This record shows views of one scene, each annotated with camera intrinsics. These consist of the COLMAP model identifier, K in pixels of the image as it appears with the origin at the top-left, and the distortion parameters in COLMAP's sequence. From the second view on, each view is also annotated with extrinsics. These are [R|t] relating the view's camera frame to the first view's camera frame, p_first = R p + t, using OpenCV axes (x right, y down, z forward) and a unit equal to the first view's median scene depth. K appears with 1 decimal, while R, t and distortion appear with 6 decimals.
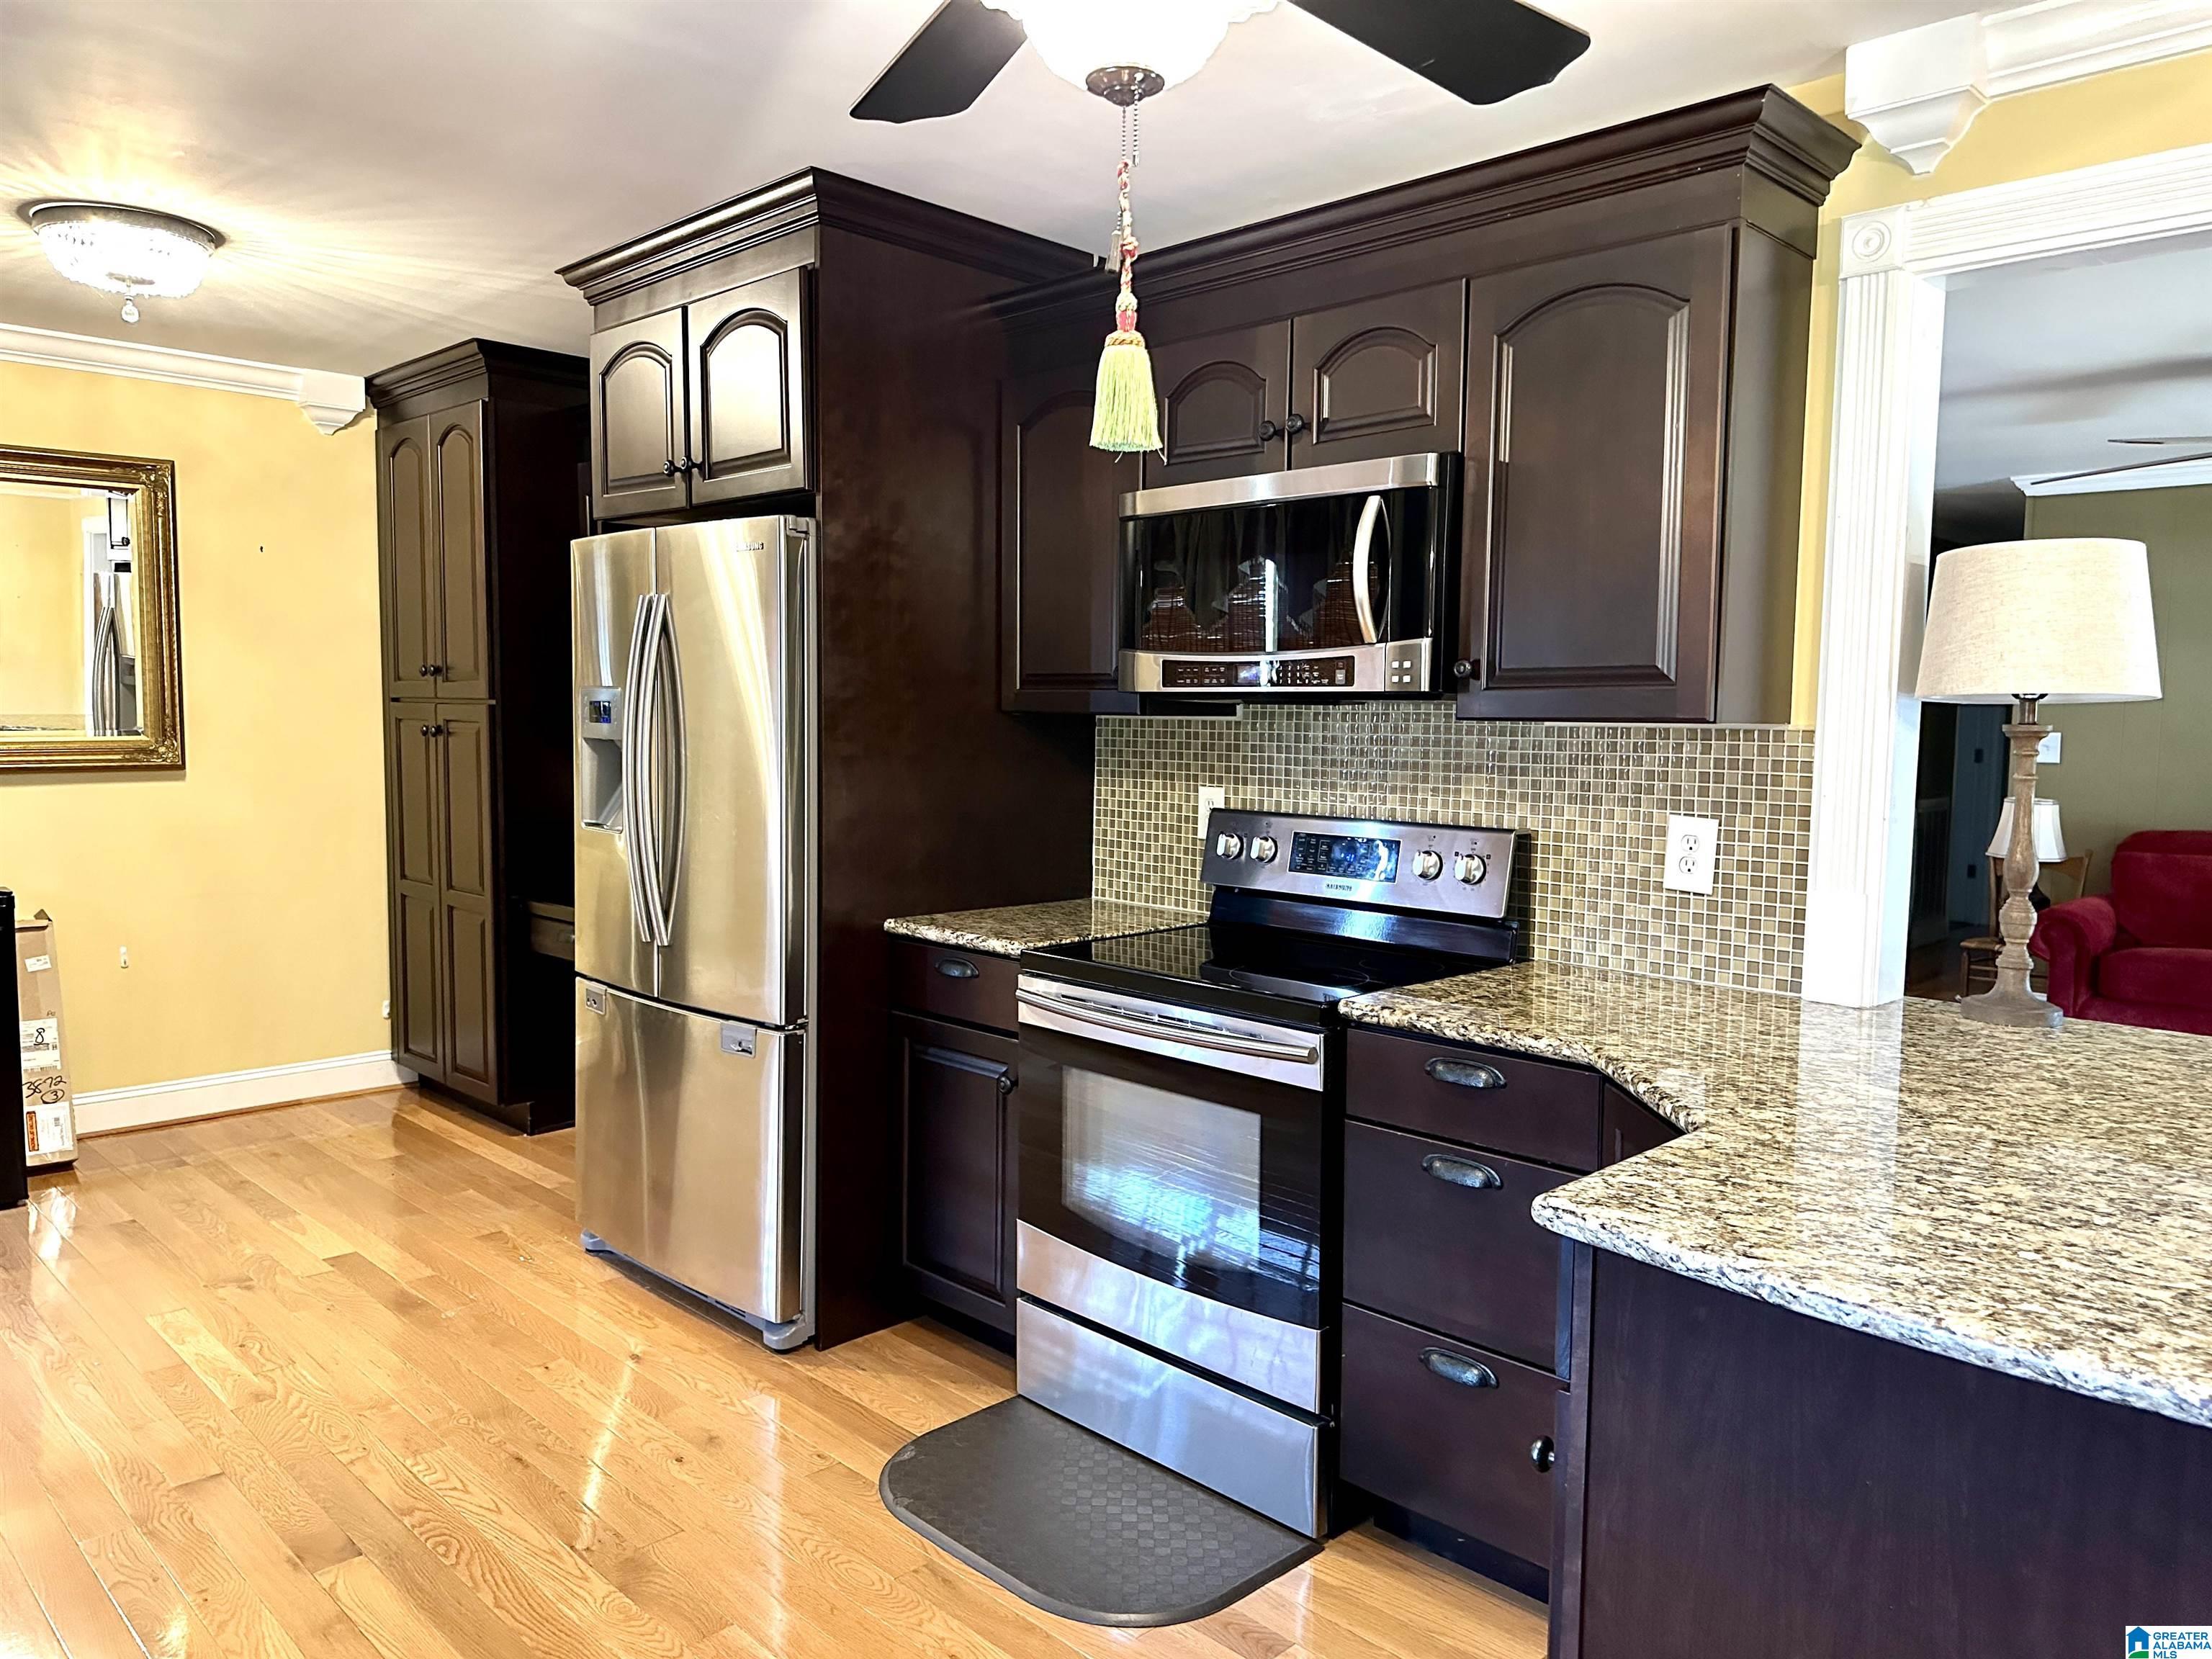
lens RADIAL K [[1565.0, 0, 1106.1], [0, 1565.0, 816.7], [0, 0, 1]] dist [0.048638, -0.052750]
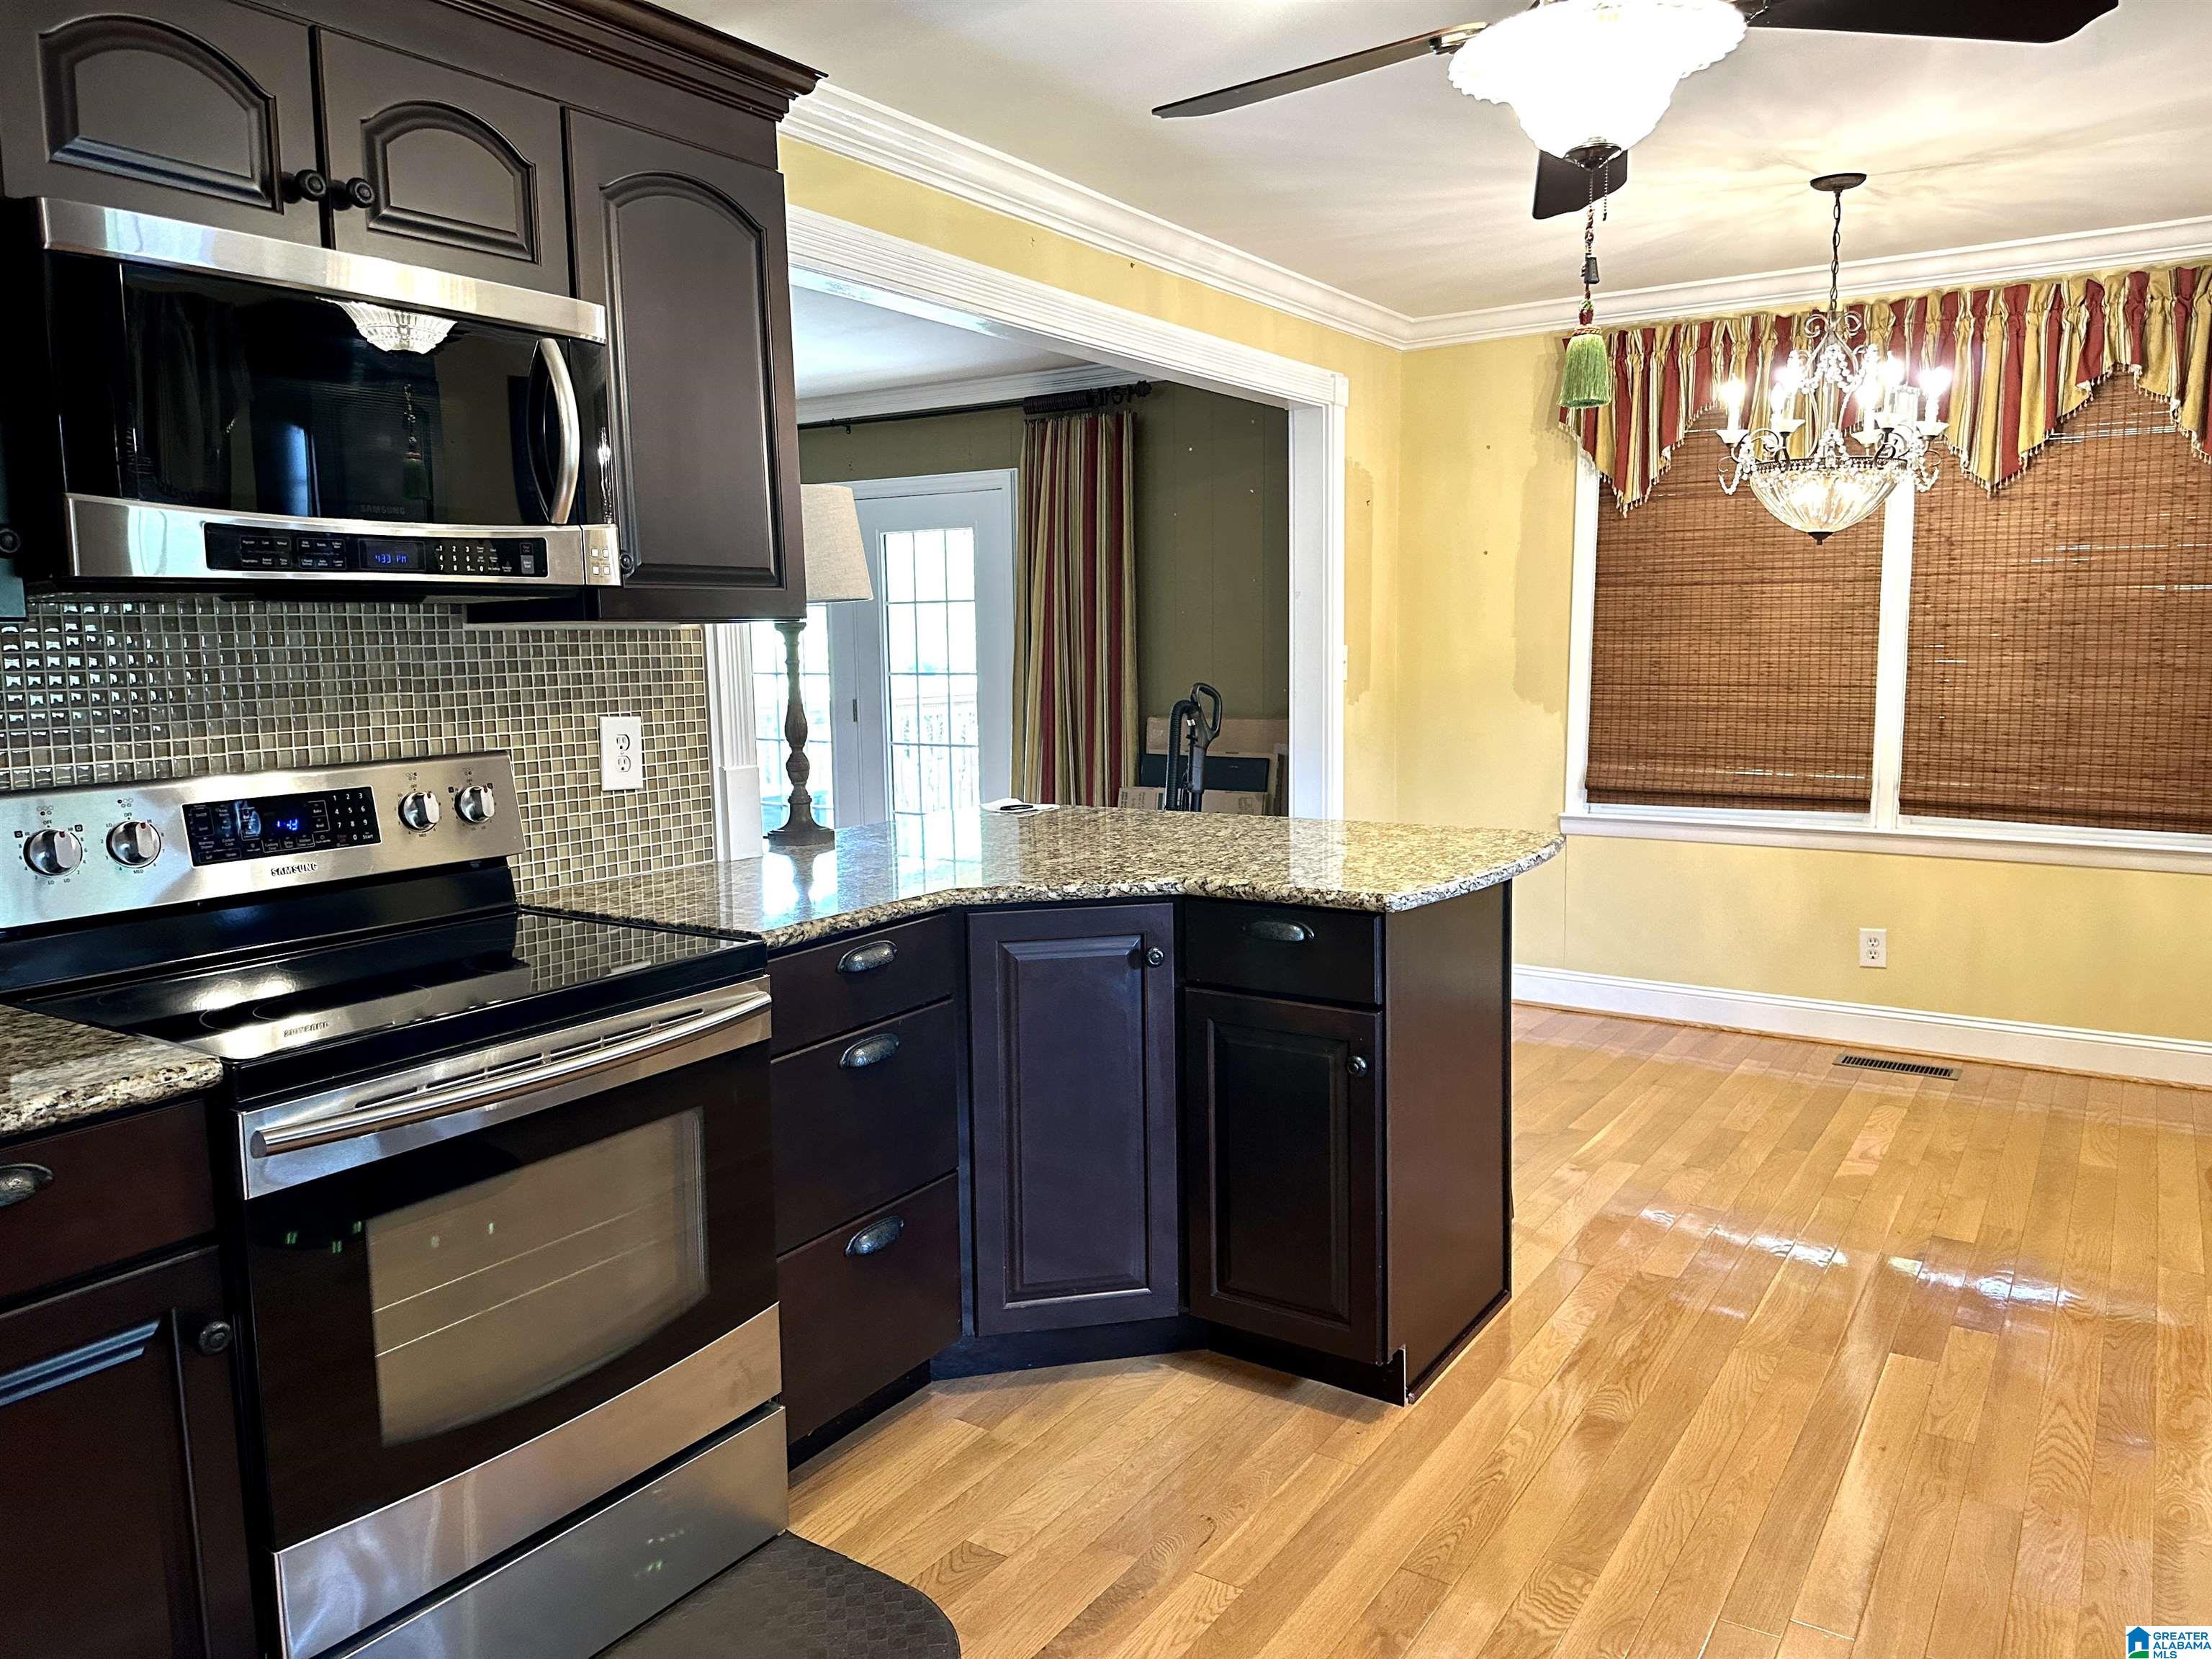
lens RADIAL K [[1554.1, 0, 1074.2], [0, 1554.1, 822.8], [0, 0, 1]] dist [0.102179, -0.131520]
pose [[-0.182155, -0.124928, 0.975301, -0.620889], [0.087566, 0.985894, 0.142639, -0.046447], [-0.979363, 0.111386, -0.168646, 0.810051]]
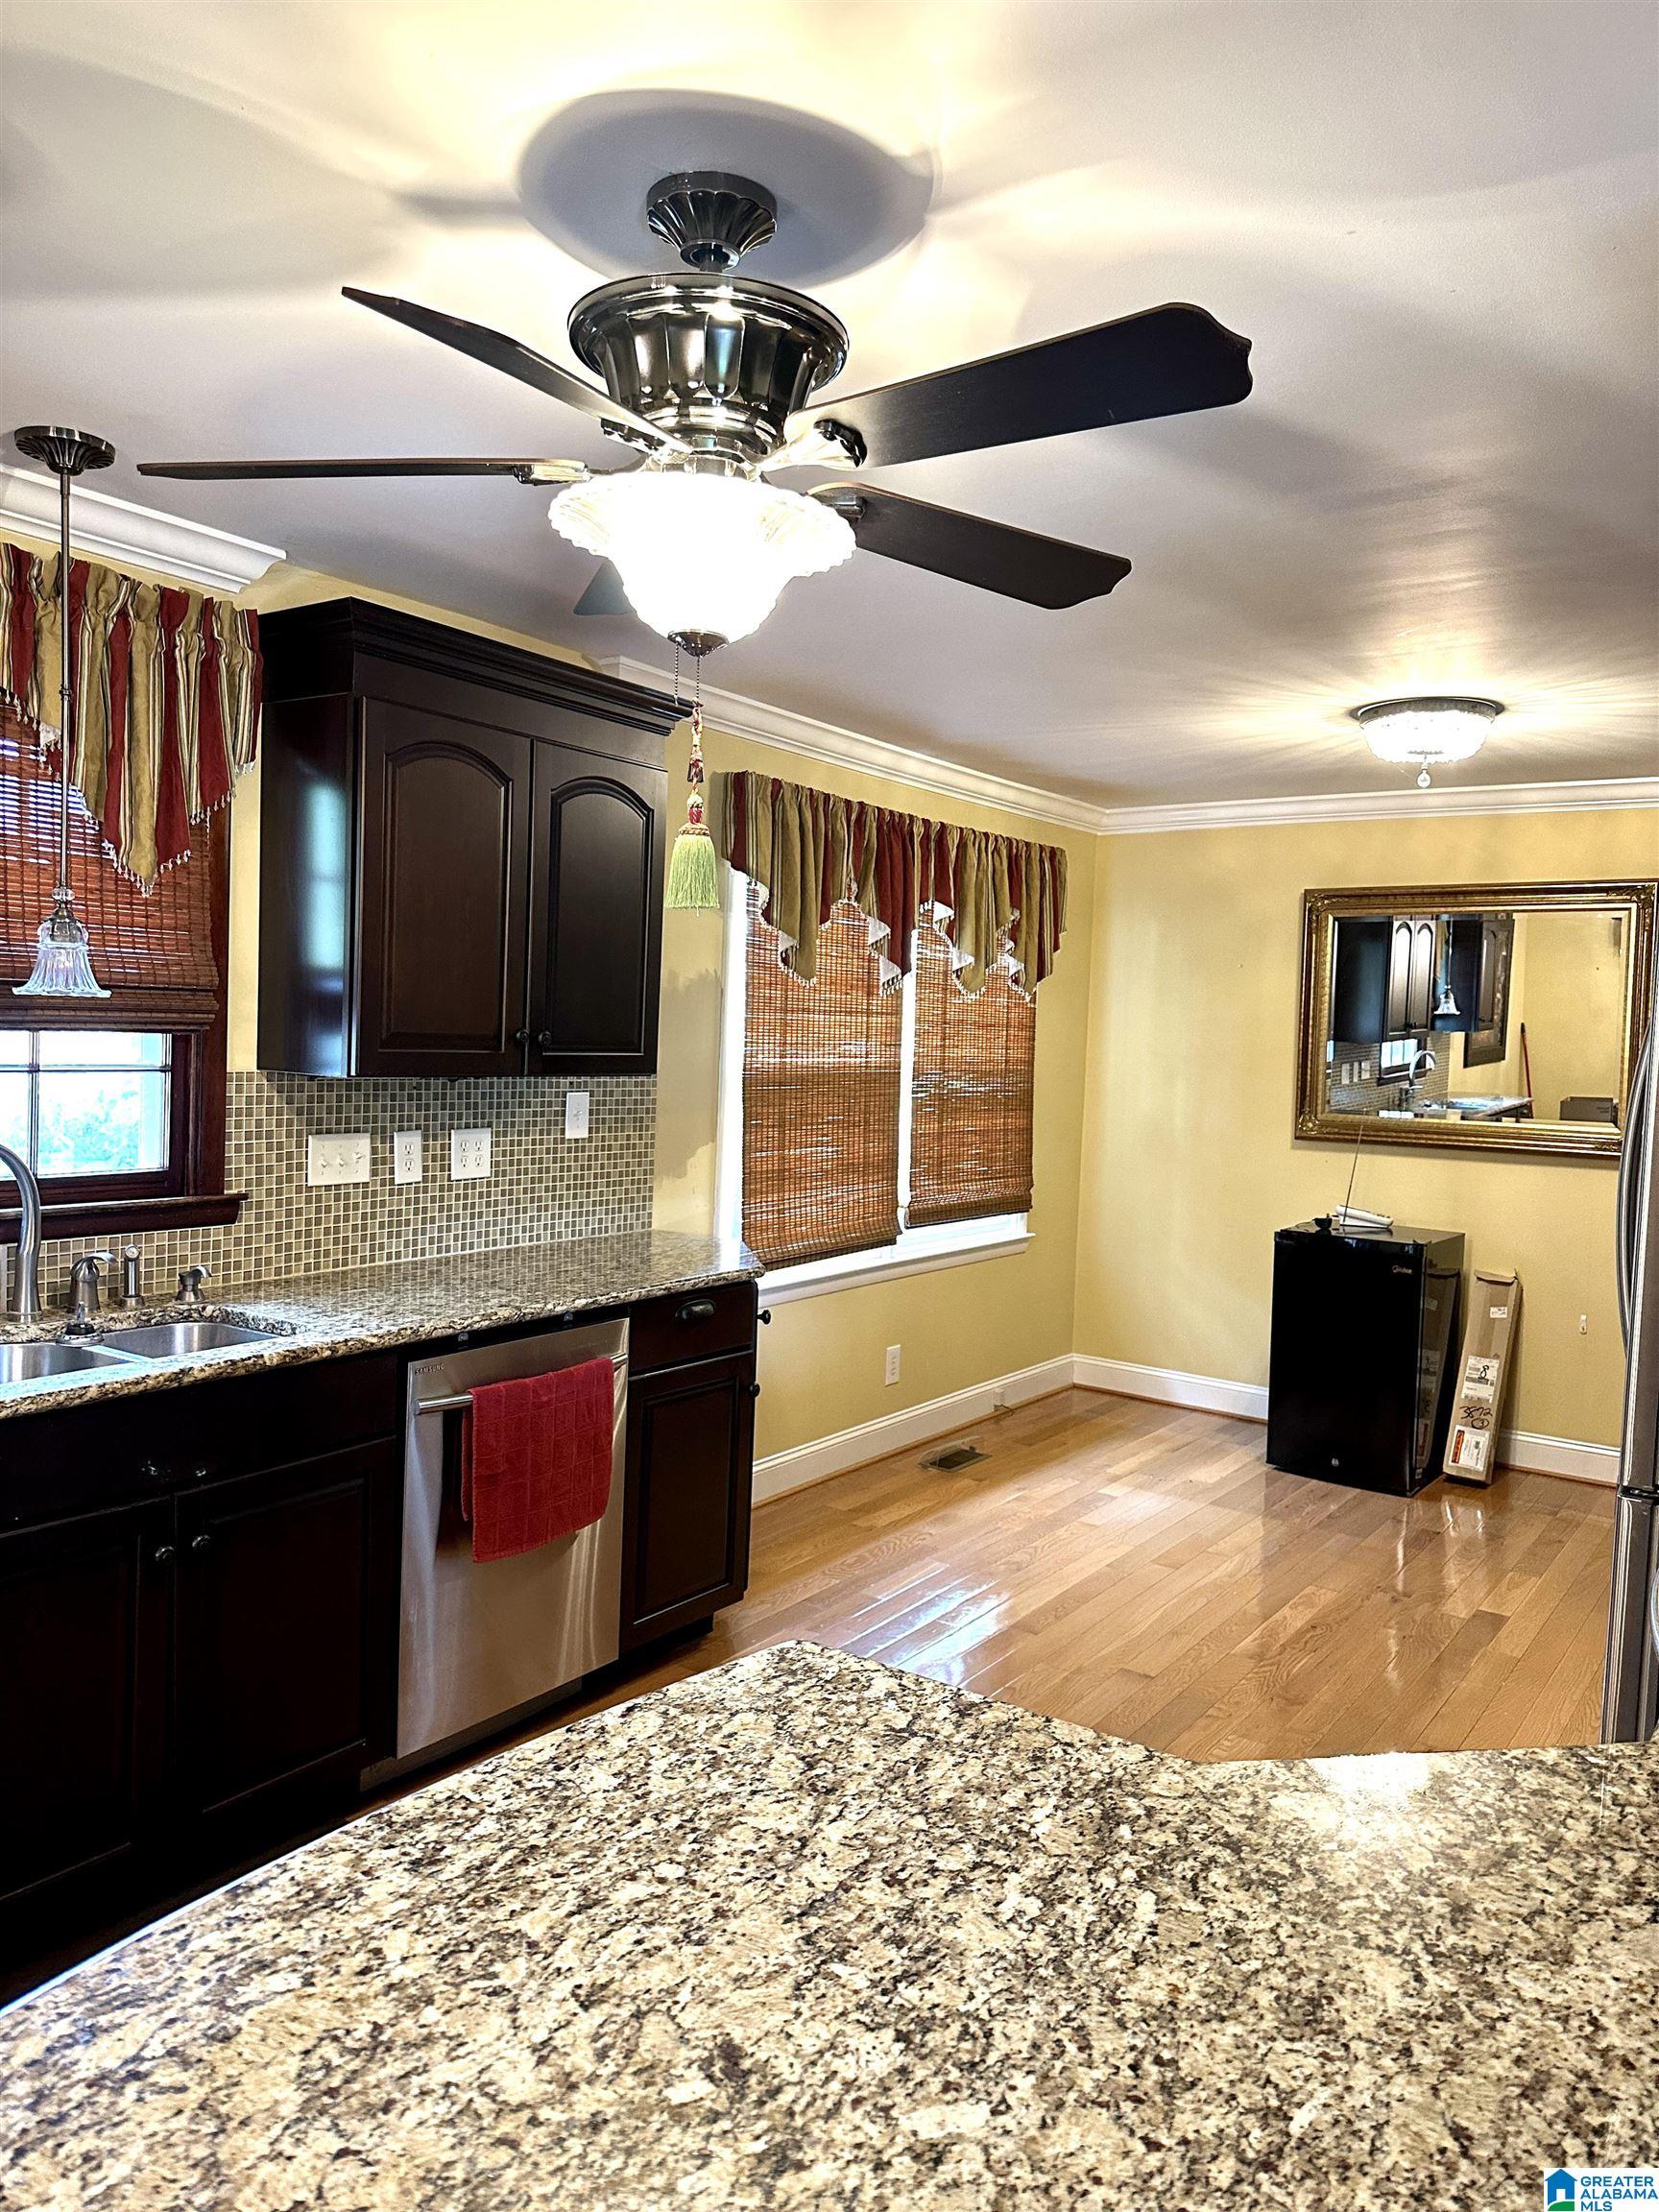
lens RADIAL K [[1554.1, 0, 810.7], [0, 1554.1, 1096.8], [0, 0, 1]] dist [0.102179, -0.131520]
pose [[0.167231, 0.035262, -0.985287, 0.617722], [-0.107160, 0.994090, 0.017389, -0.051829], [0.980077, 0.102675, 0.170021, 0.418520]]
